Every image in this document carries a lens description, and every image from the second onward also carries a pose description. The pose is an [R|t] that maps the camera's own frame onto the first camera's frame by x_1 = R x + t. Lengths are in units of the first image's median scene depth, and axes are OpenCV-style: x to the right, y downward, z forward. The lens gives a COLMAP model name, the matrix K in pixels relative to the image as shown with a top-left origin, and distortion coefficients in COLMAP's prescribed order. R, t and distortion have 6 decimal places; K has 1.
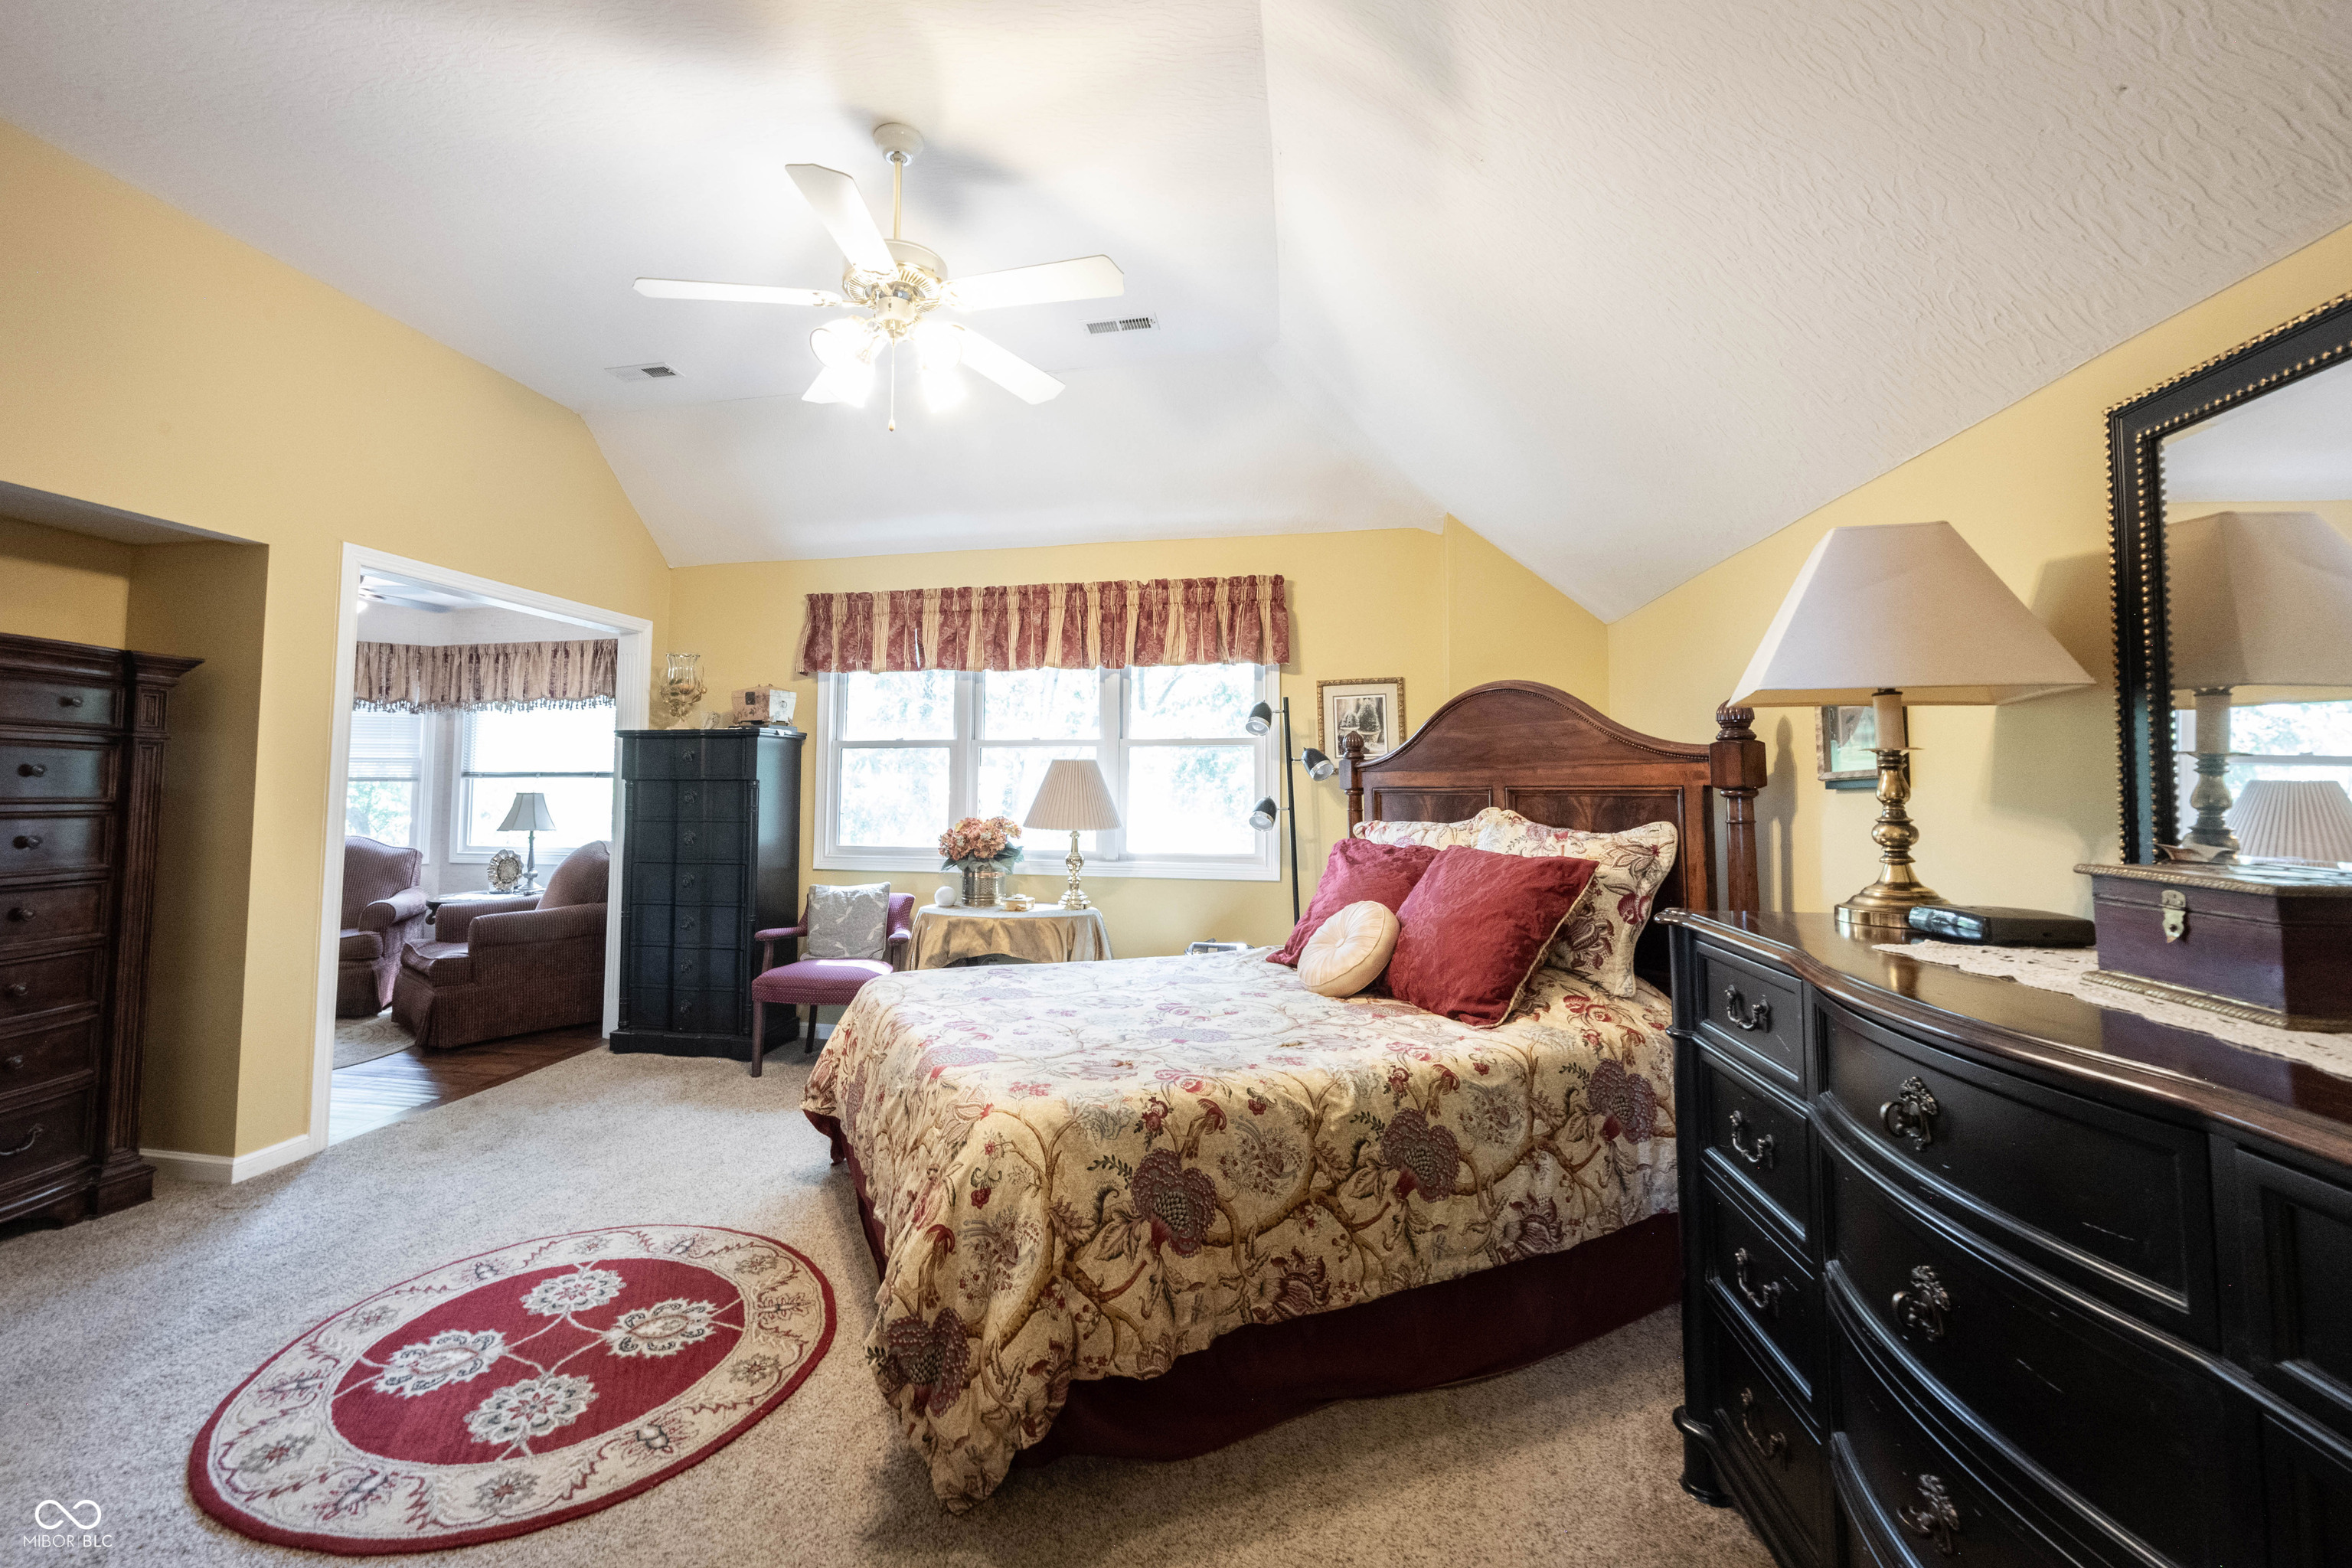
lens RADIAL K [[978.0, 0, 1071.4], [0, 978.0, 730.7], [0, 0, 1]] dist [-0.001291, 0.000093]
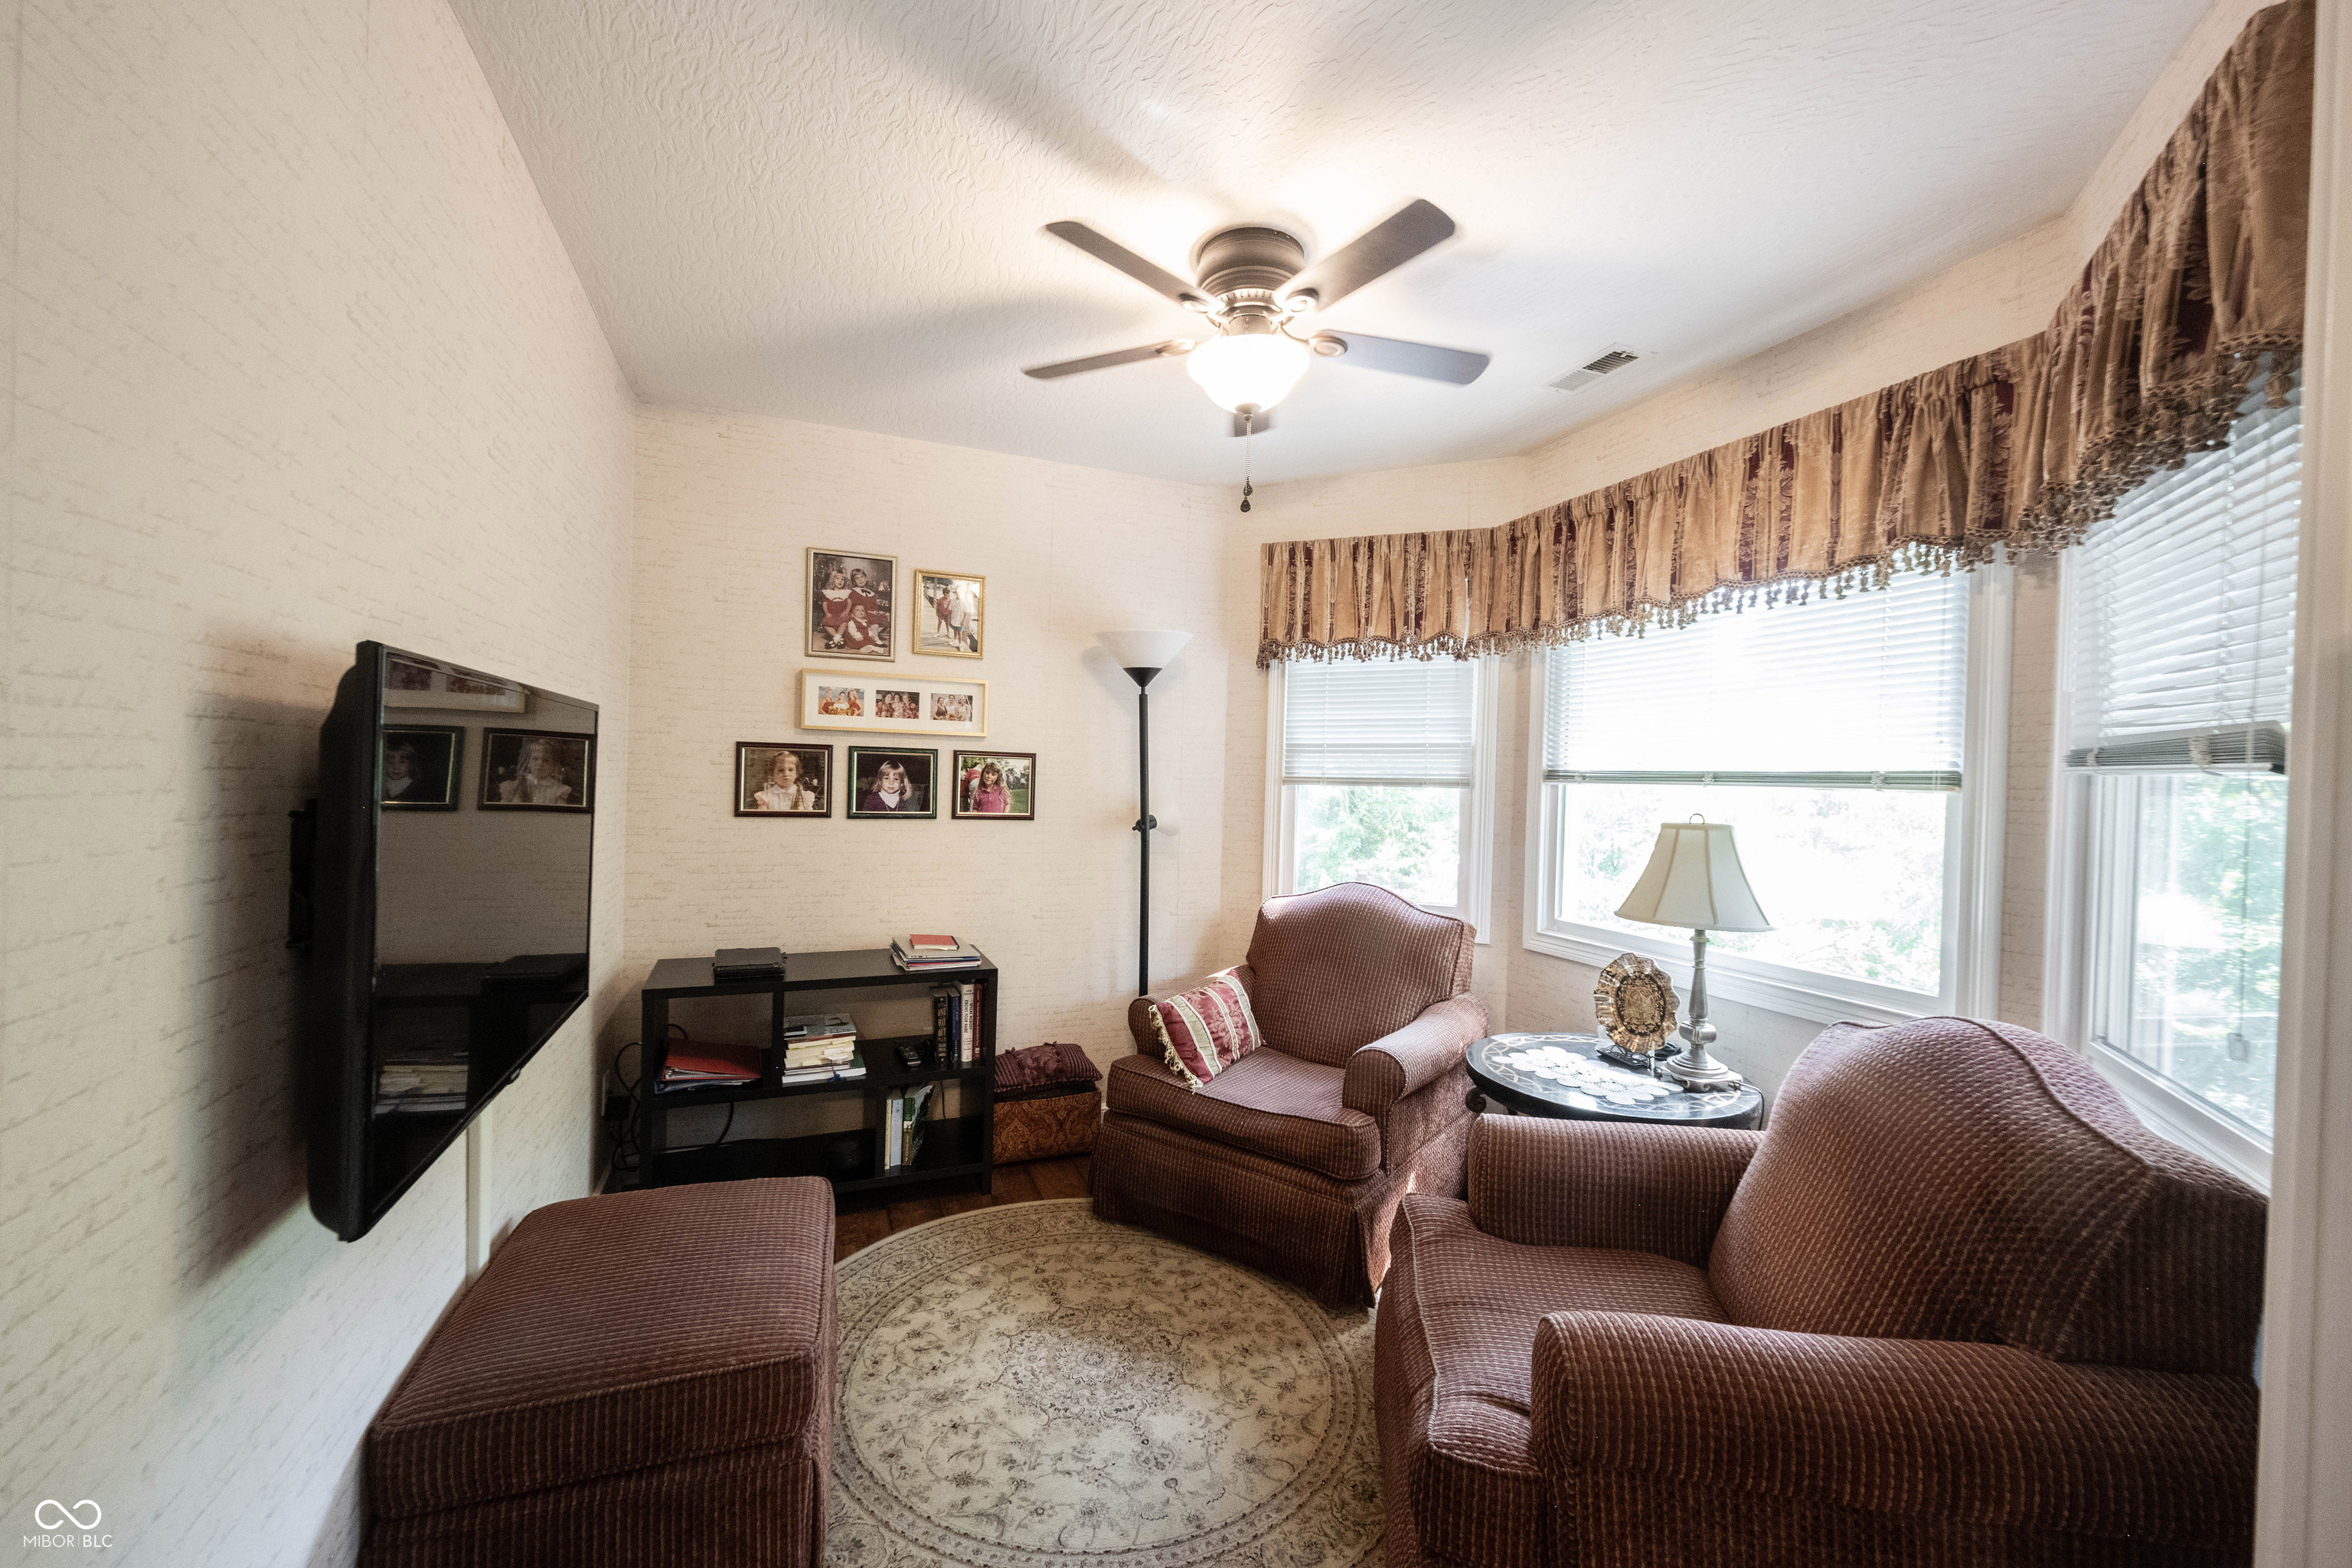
lens RADIAL K [[941.3, 0, 1176.0], [0, 941.3, 784.0], [0, 0, 1]] dist [-0.001274, -0.000085]
pose [[0.577471, 0.016804, -0.816238, -0.347483], [0.026994, 0.998849, 0.039661, 0.025378], [0.815965, -0.044937, 0.576352, 0.581818]]
